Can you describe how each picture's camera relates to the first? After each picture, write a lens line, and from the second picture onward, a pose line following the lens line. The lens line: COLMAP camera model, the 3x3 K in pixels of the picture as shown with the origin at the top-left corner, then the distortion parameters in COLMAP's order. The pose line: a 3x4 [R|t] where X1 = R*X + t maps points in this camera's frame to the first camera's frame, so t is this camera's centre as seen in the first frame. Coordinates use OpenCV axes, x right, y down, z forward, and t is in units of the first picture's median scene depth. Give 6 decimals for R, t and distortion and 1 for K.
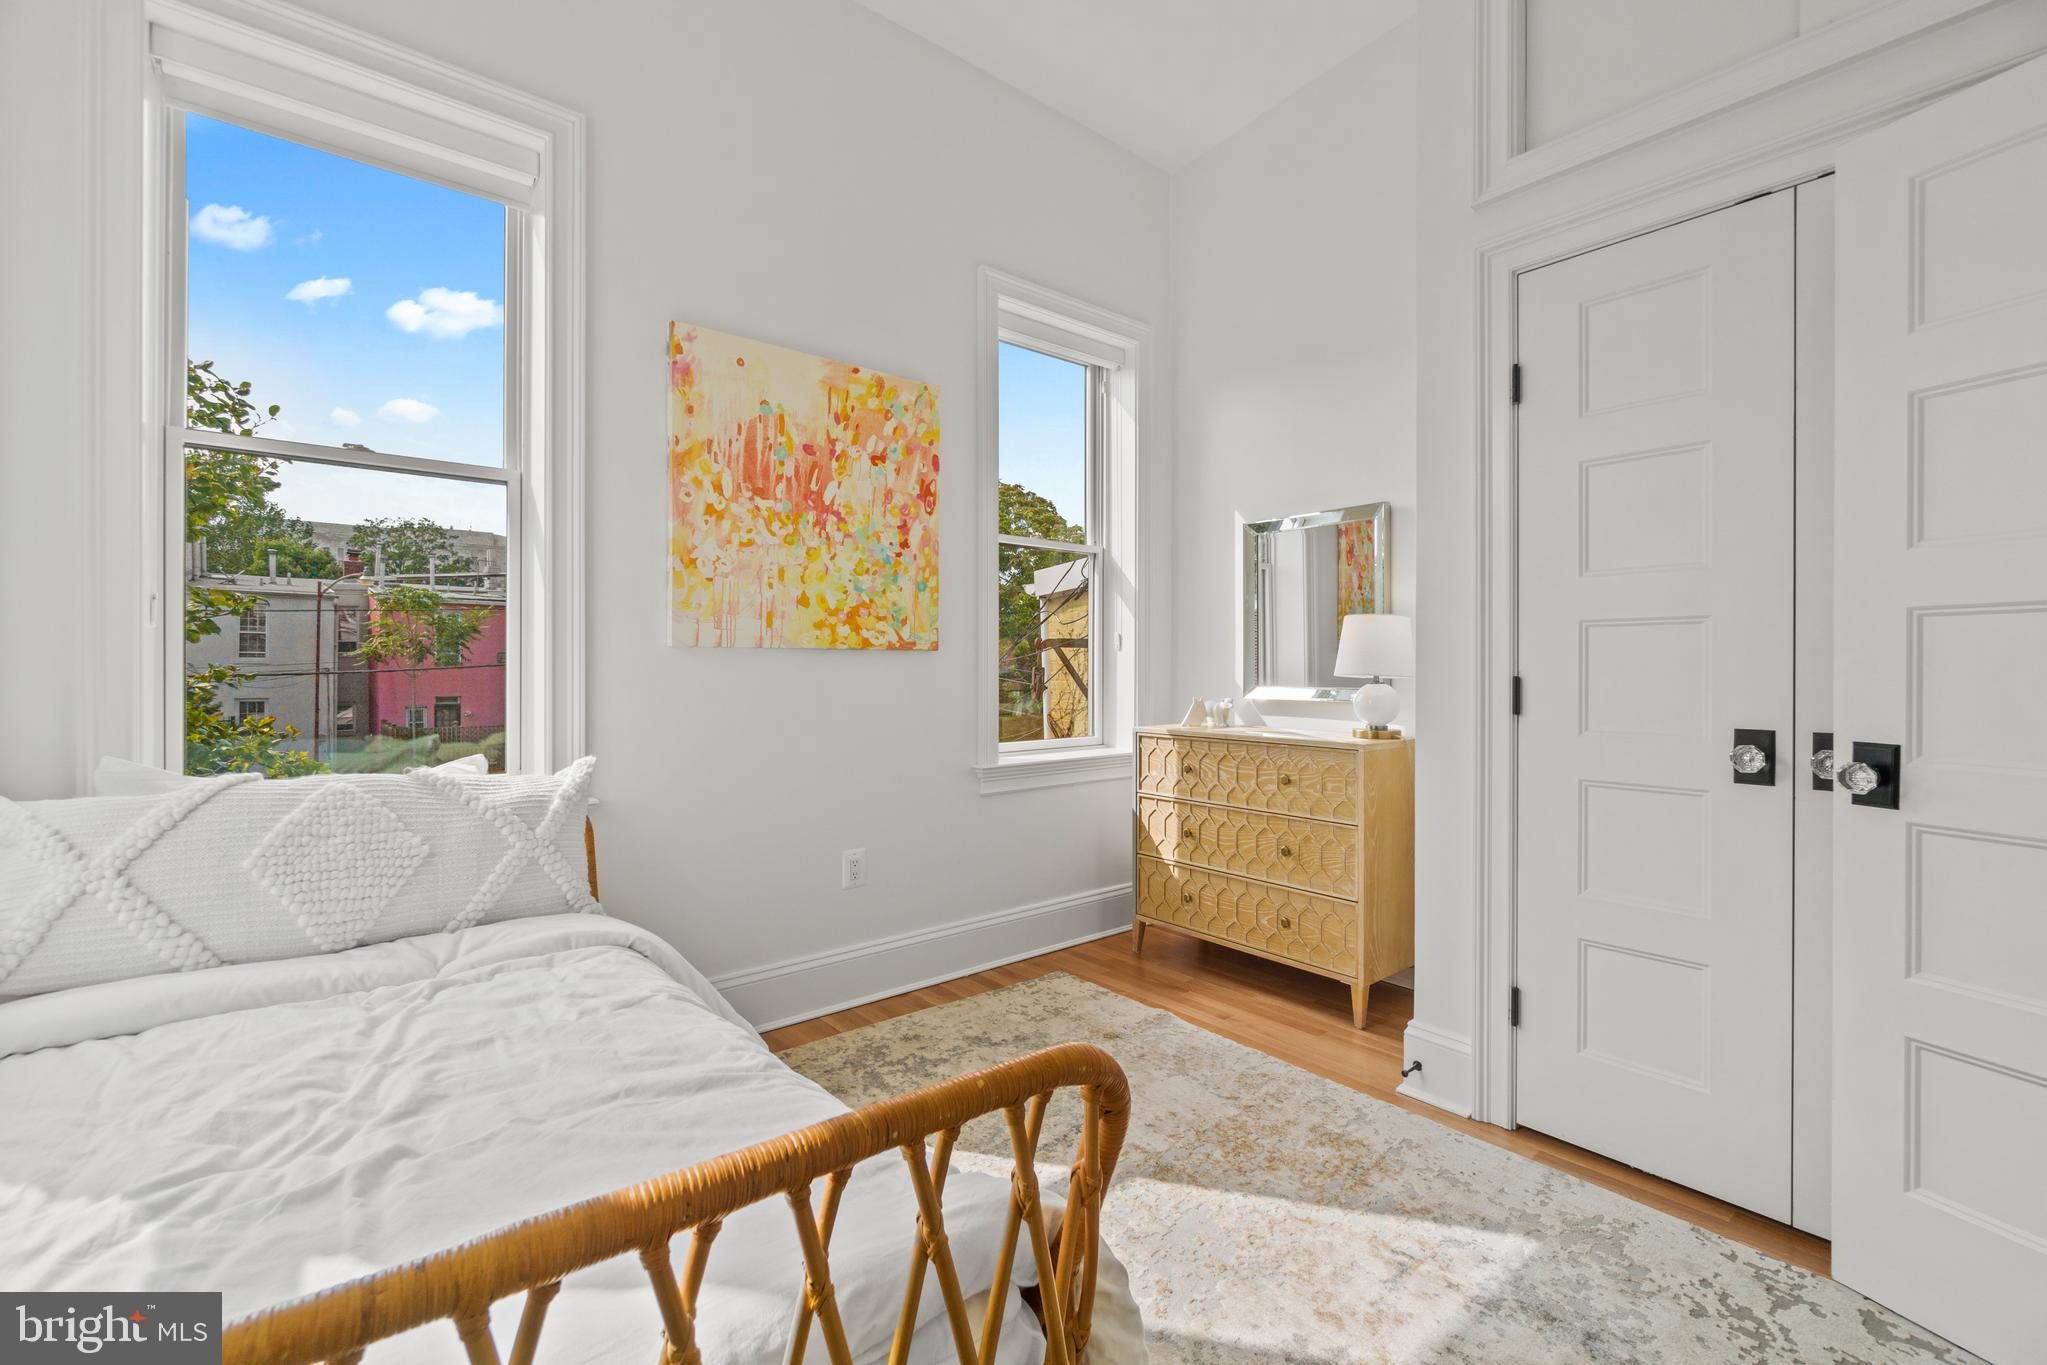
lens RADIAL K [[862.9, 0, 1022.5], [0, 862.9, 675.0], [0, 0, 1]] dist [-0.013128, -0.000189]
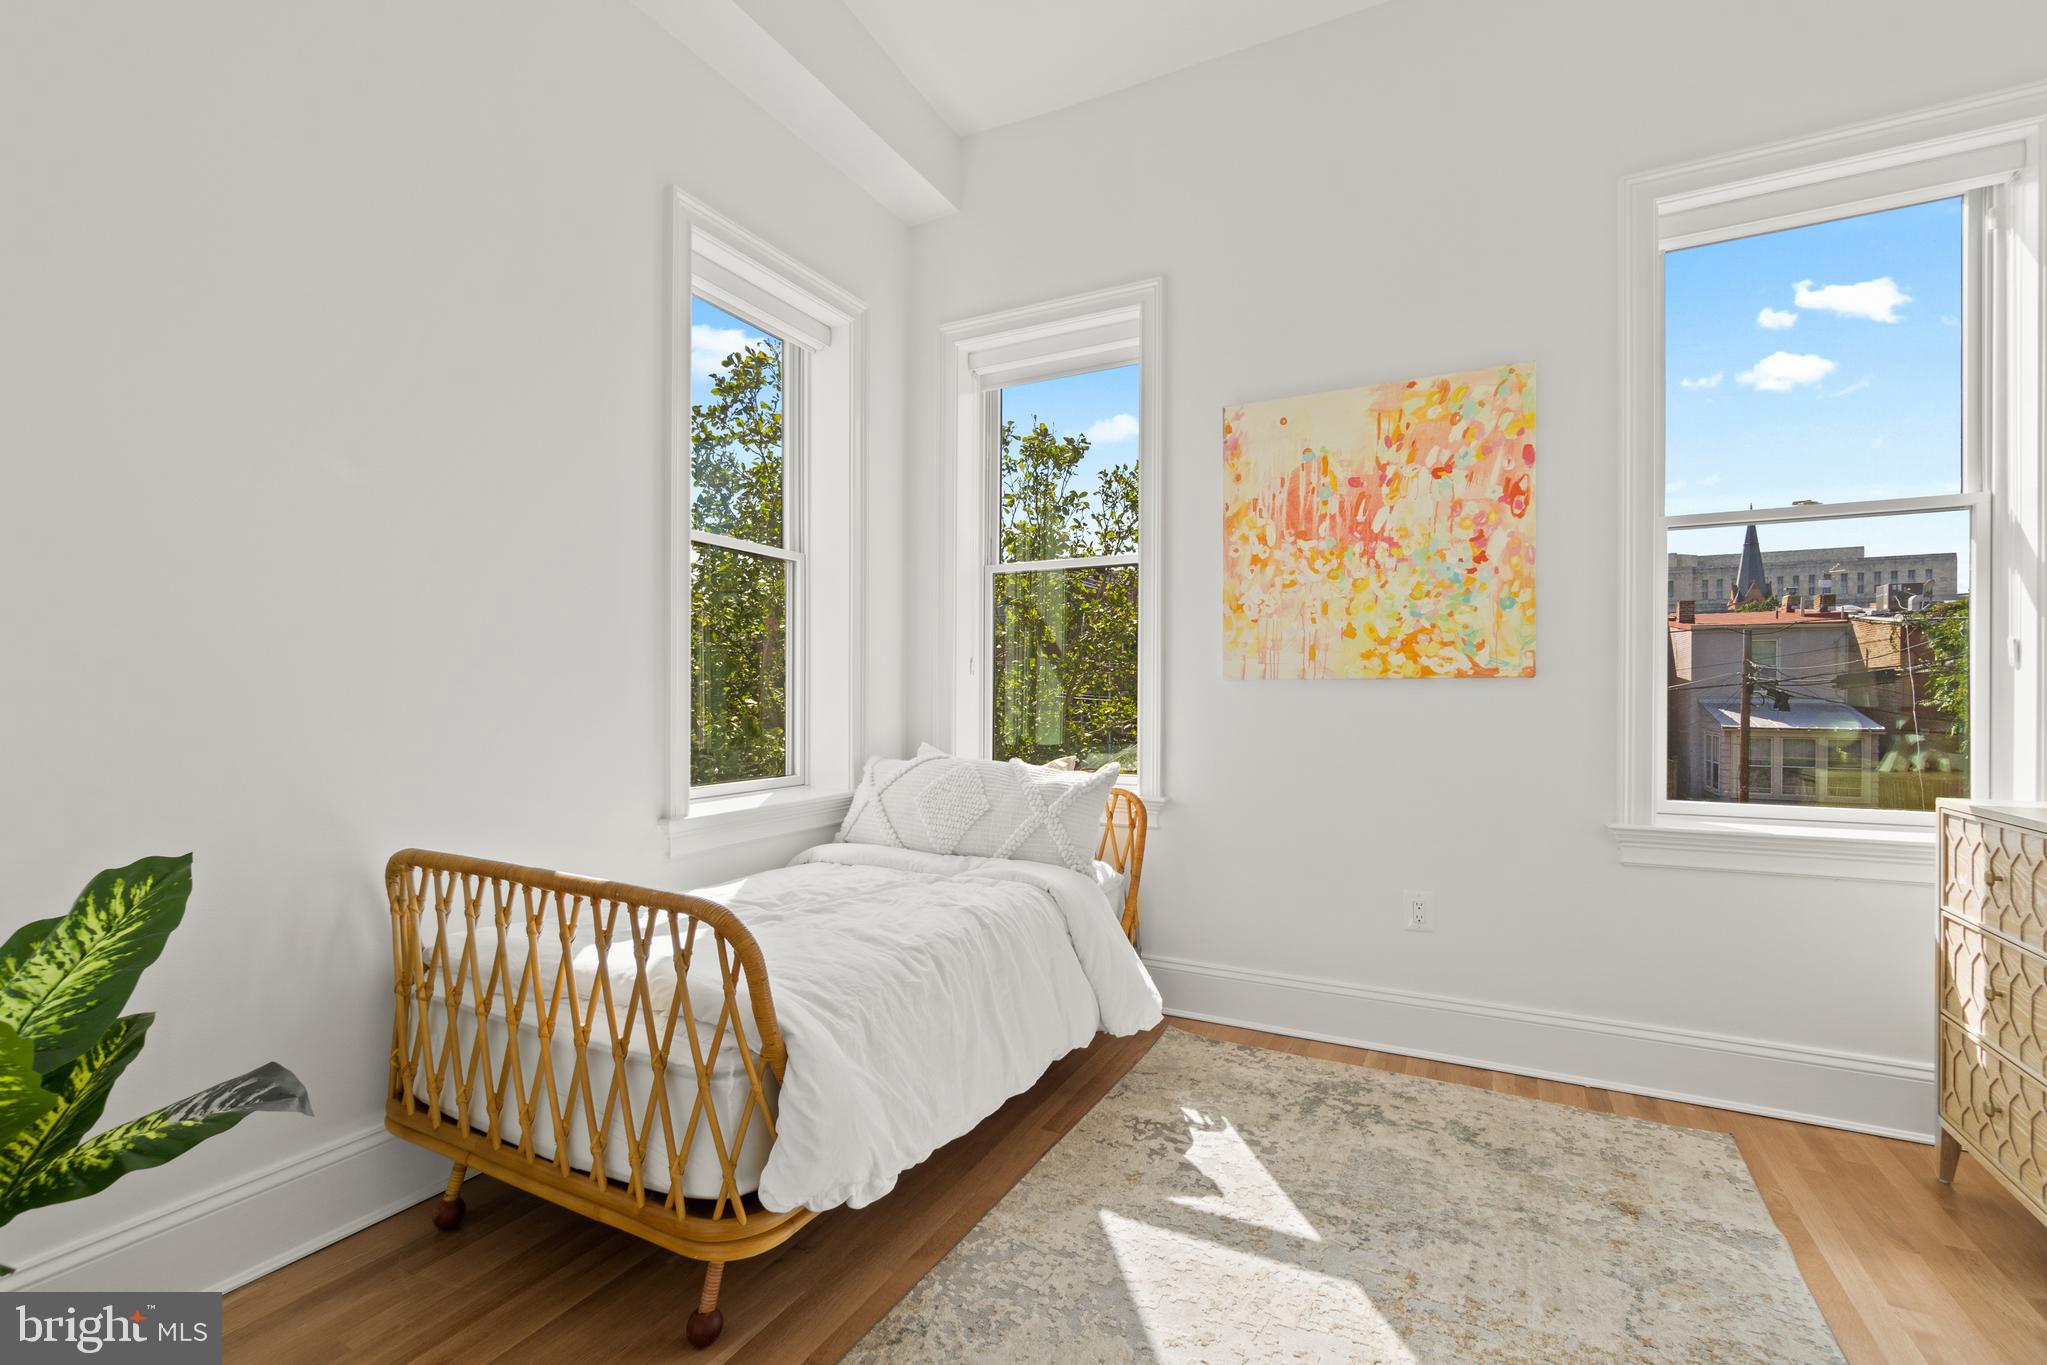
lens RADIAL K [[894.4, 0, 1017.3], [0, 894.4, 700.1], [0, 0, 1]] dist [-0.010761, 0.000223]
pose [[0.387667, 0.004037, -0.921791, 0.554355], [-0.006619, 0.999977, 0.001596, -0.004673], [0.921776, 0.005482, 0.387685, 0.224727]]
